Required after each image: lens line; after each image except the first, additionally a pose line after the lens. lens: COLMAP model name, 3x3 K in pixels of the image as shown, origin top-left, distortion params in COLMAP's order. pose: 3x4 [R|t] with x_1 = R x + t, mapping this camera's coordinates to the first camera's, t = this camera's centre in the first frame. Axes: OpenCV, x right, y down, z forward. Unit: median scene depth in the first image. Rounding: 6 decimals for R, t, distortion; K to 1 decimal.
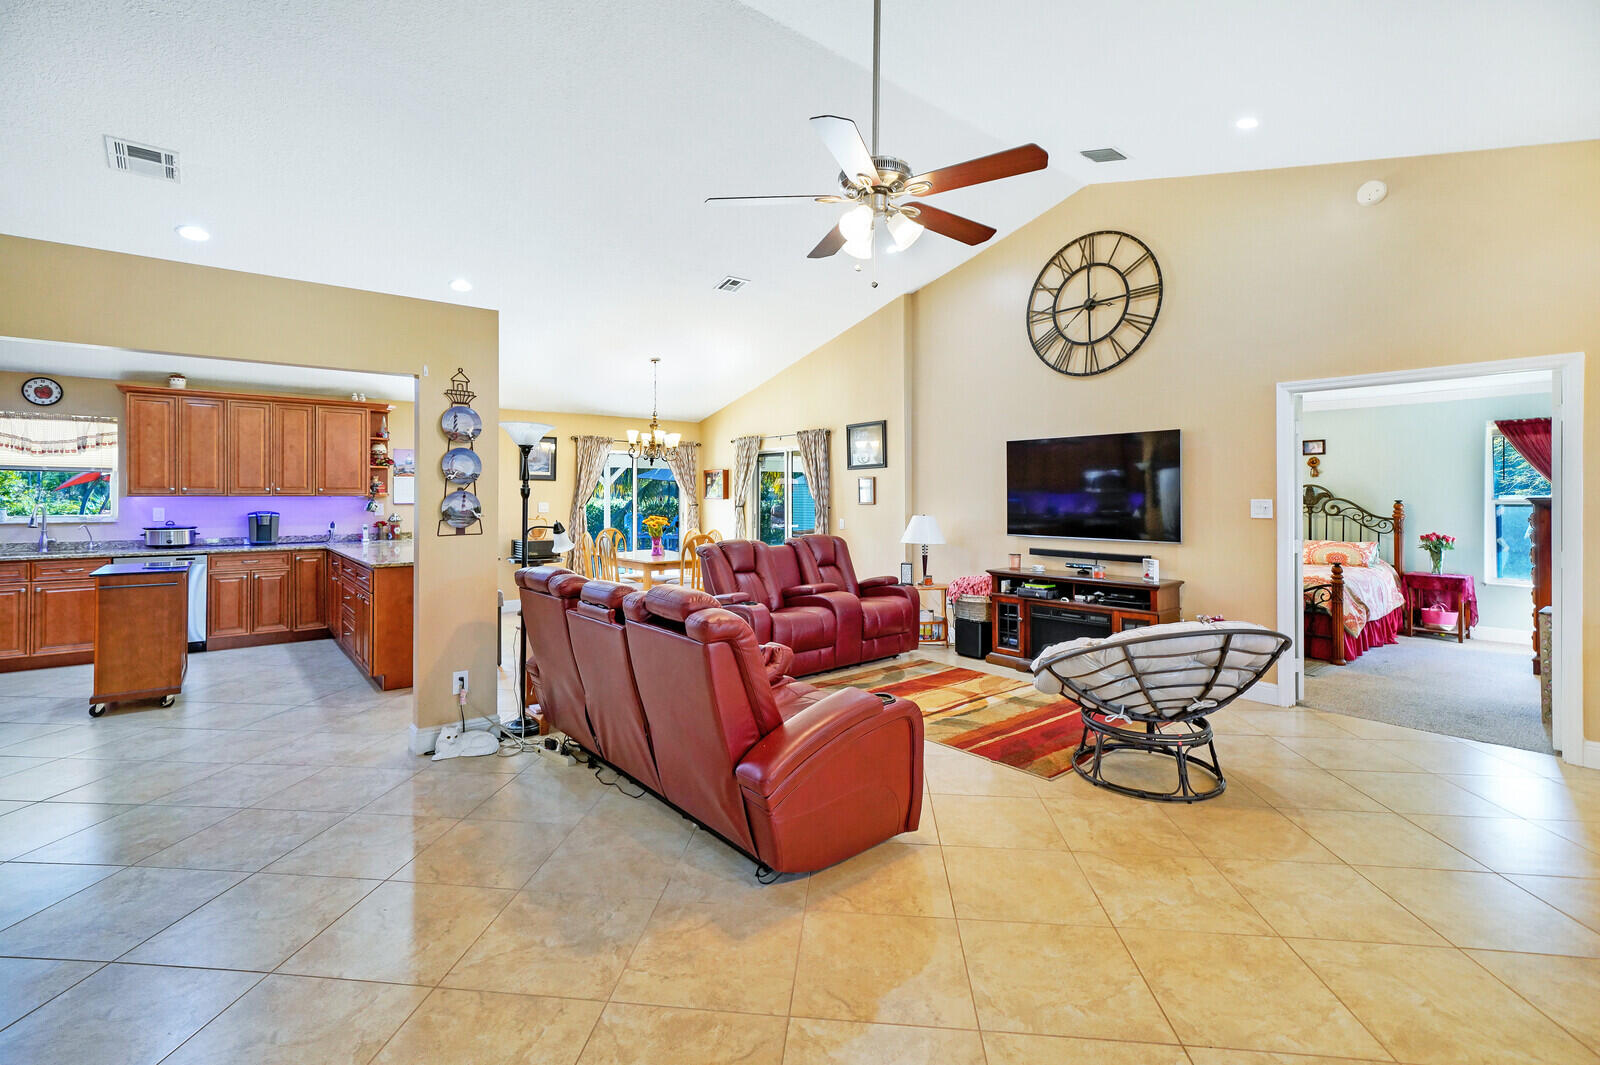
lens RADIAL K [[719.9, 0, 796.9], [0, 719.9, 493.0], [0, 0, 1]] dist [-0.009218, 0.007463]
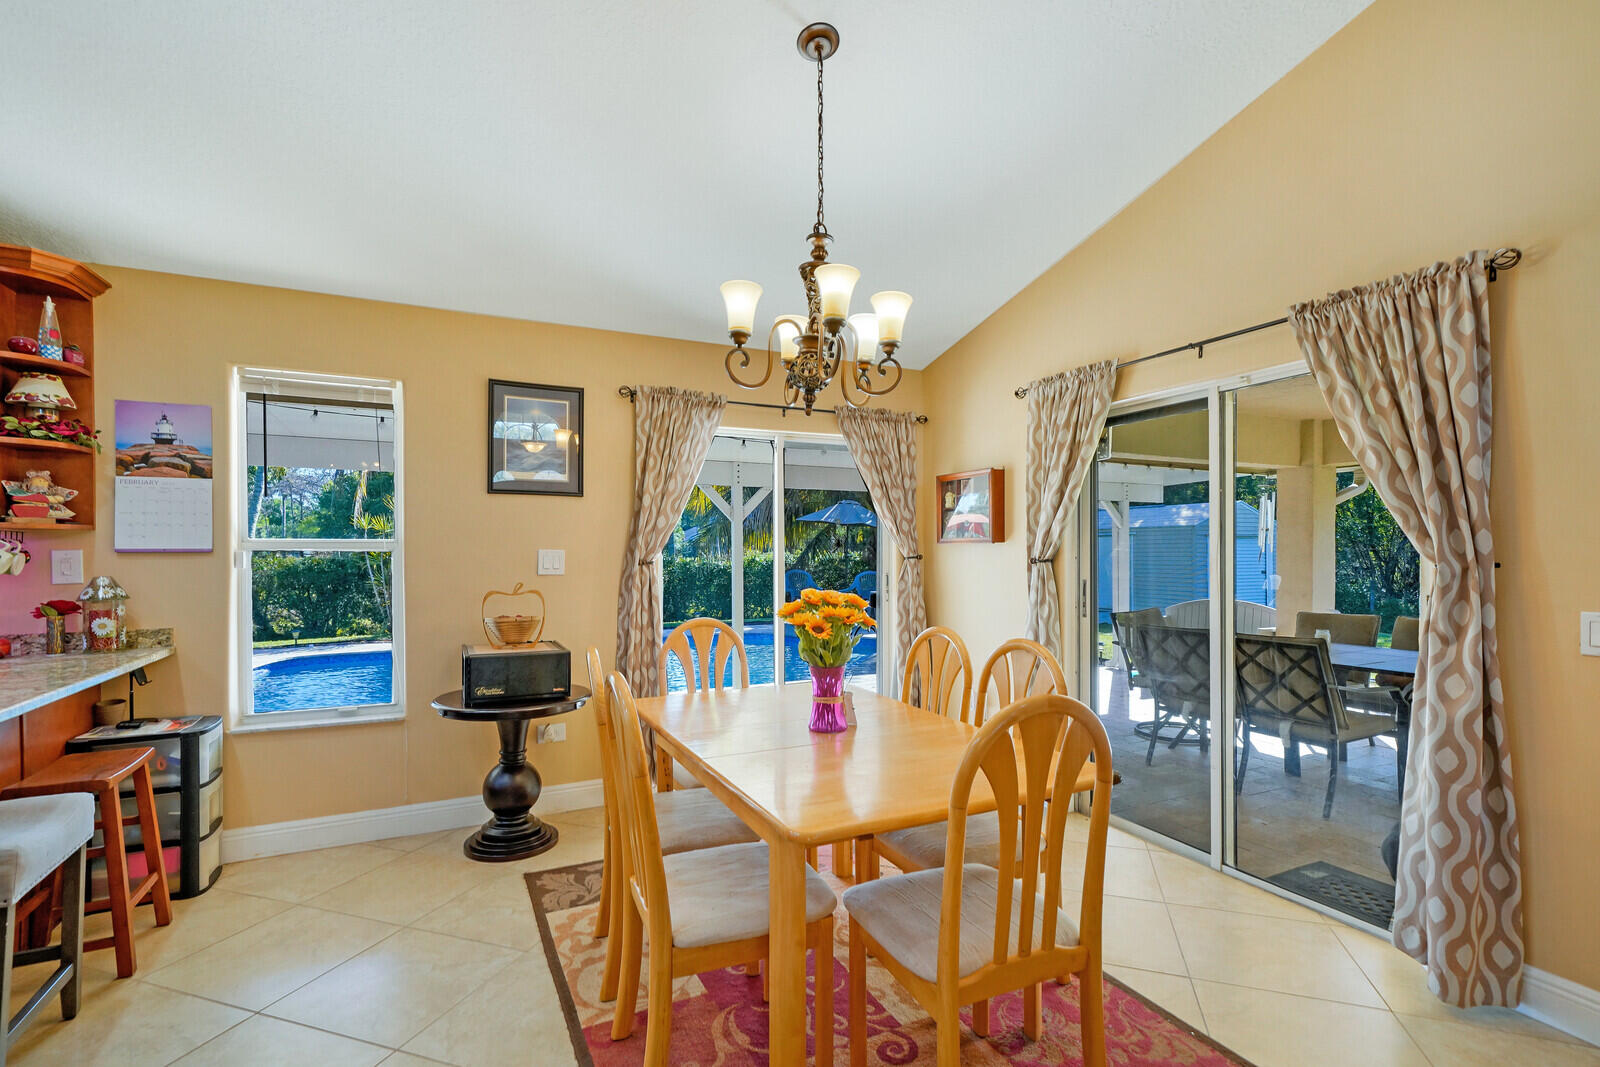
lens RADIAL K [[733.4, 0, 792.1], [0, 733.4, 550.3], [0, 0, 1]] dist [-0.000171, 0.006797]
pose [[0.970590, -0.000871, -0.240737, -0.173196], [0.001600, 0.999995, 0.002833, 0.017619], [0.240733, -0.003134, 0.970586, 0.894175]]
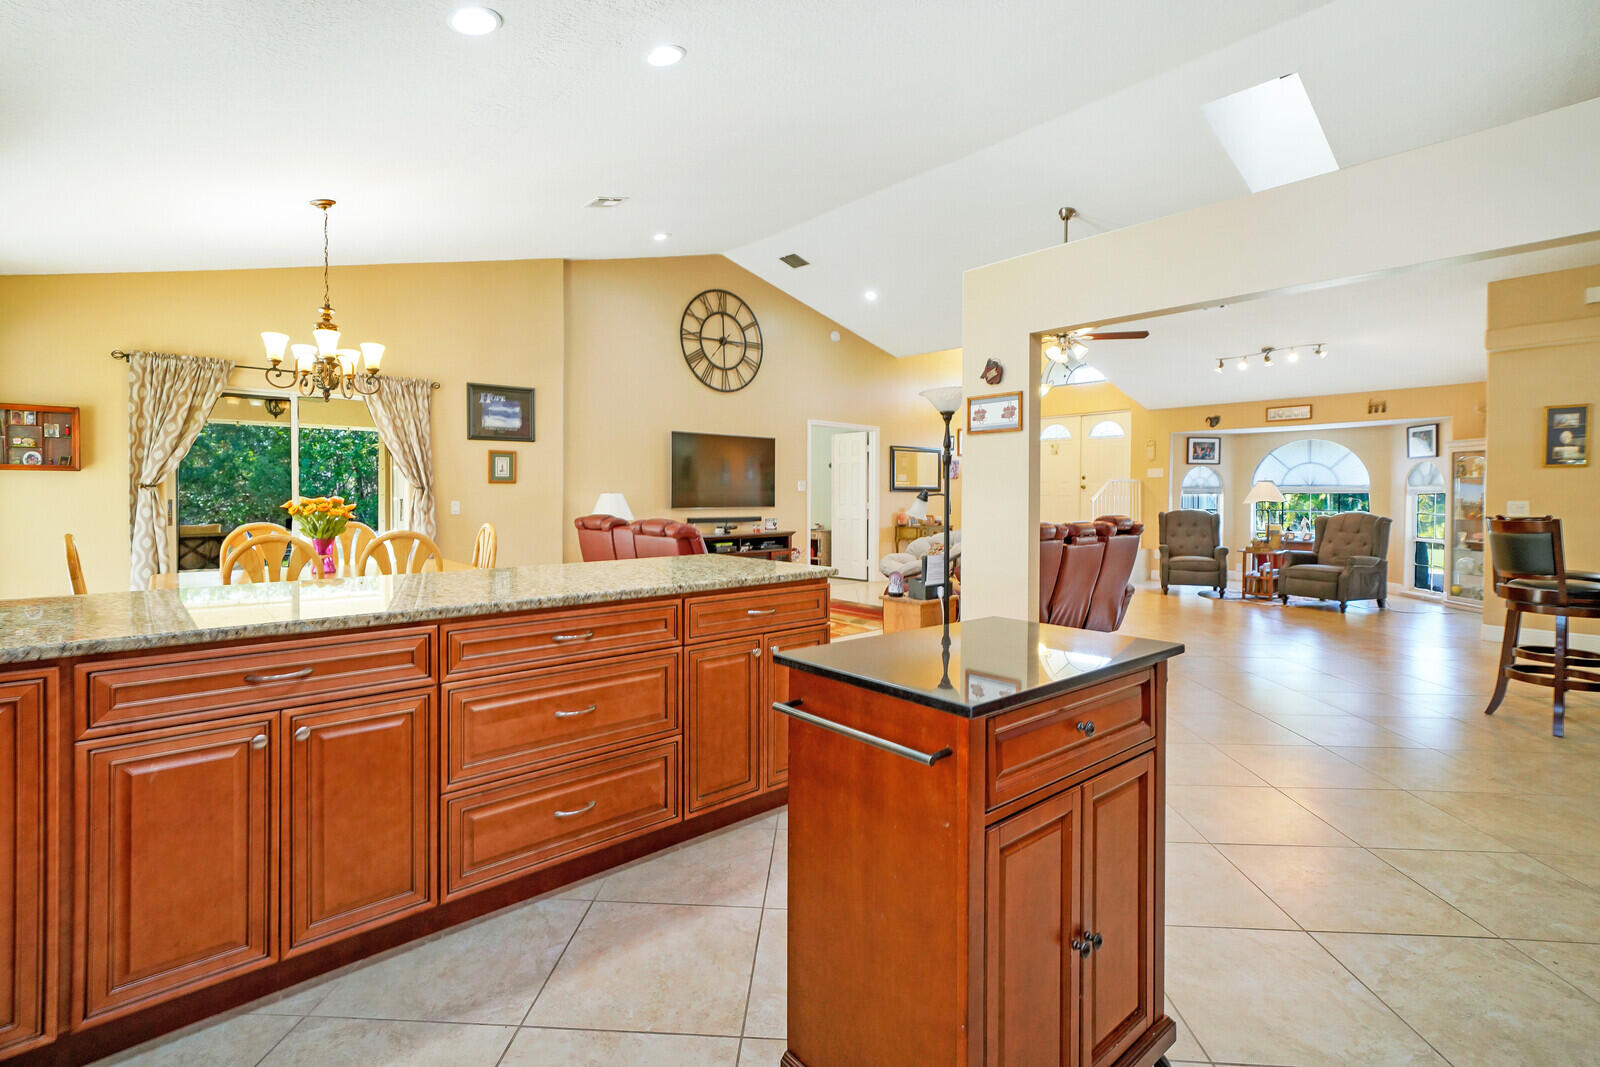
lens RADIAL K [[719.9, 0, 796.9], [0, 719.9, 494.0], [0, 0, 1]] dist [-0.009218, 0.007463]
pose [[-0.042746, 0.001093, 0.999085, -0.921263], [-0.006598, 0.999977, -0.001376, 0.034092], [-0.999064, -0.006650, -0.042738, 0.841094]]
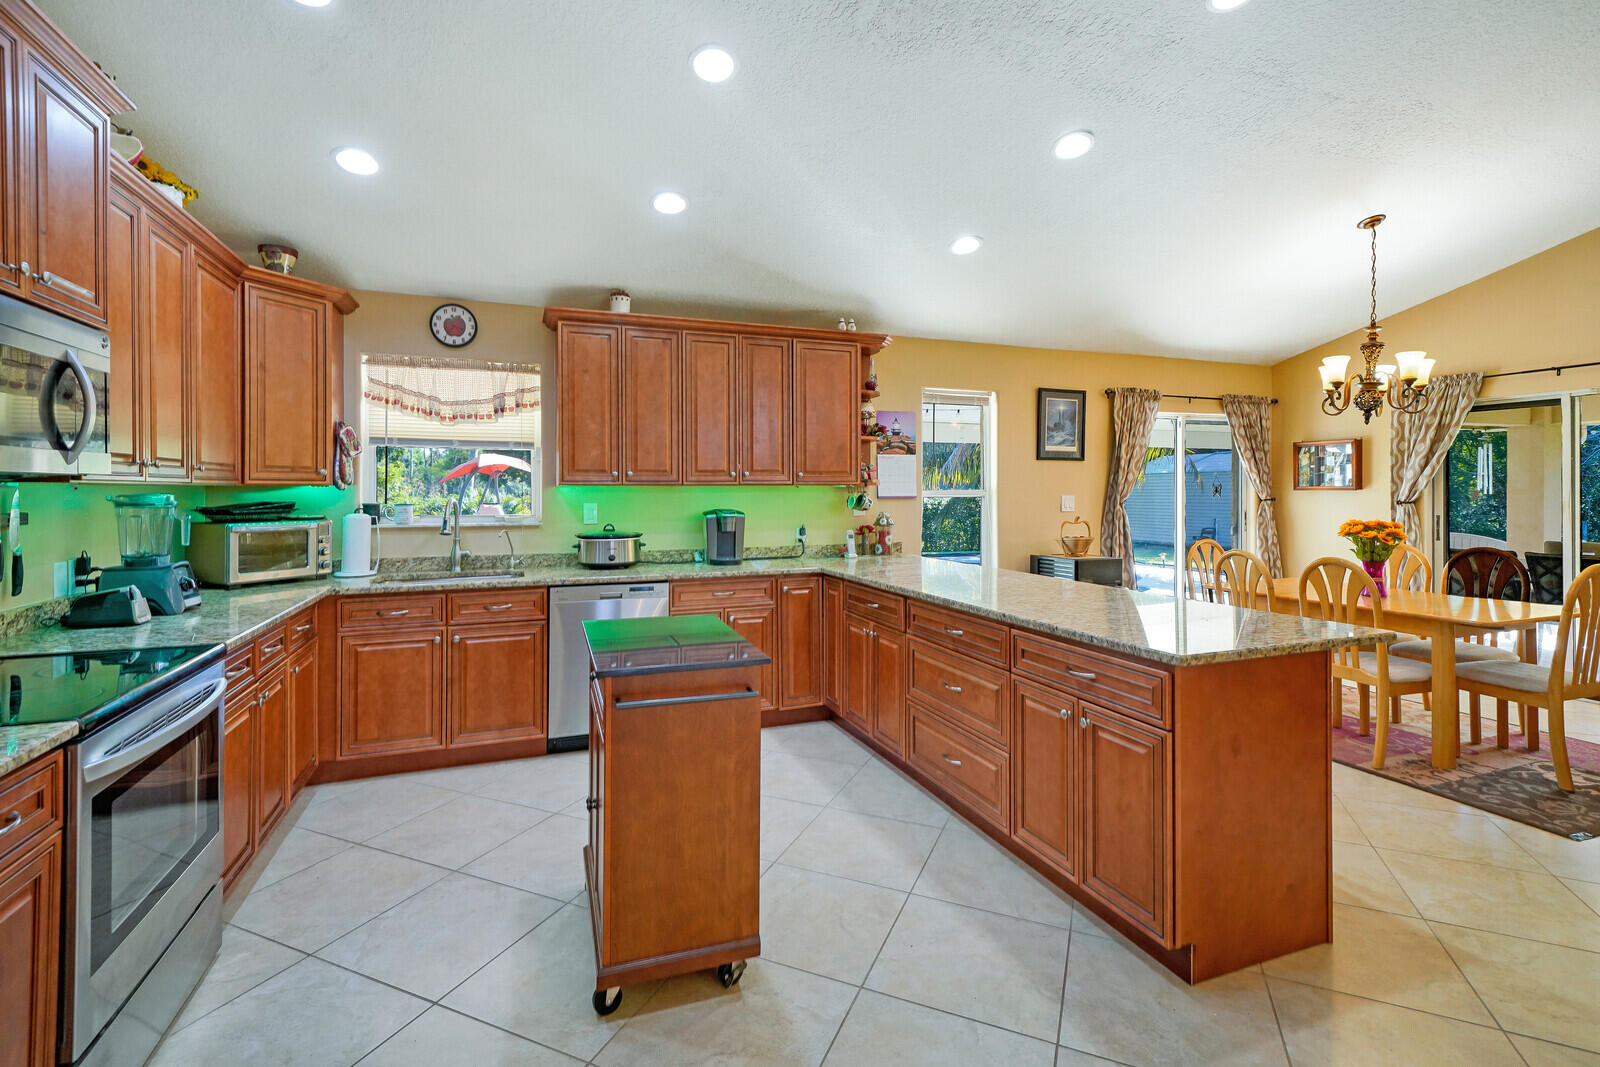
lens RADIAL K [[731.2, 0, 796.5], [0, 731.2, 486.6], [0, 0, 1]] dist [0.008265, 0.000168]
pose [[0.947560, -0.004440, -0.319549, -0.524768], [0.004266, 0.999990, -0.001246, 0.007352], [0.319551, -0.000183, 0.947569, 0.454210]]
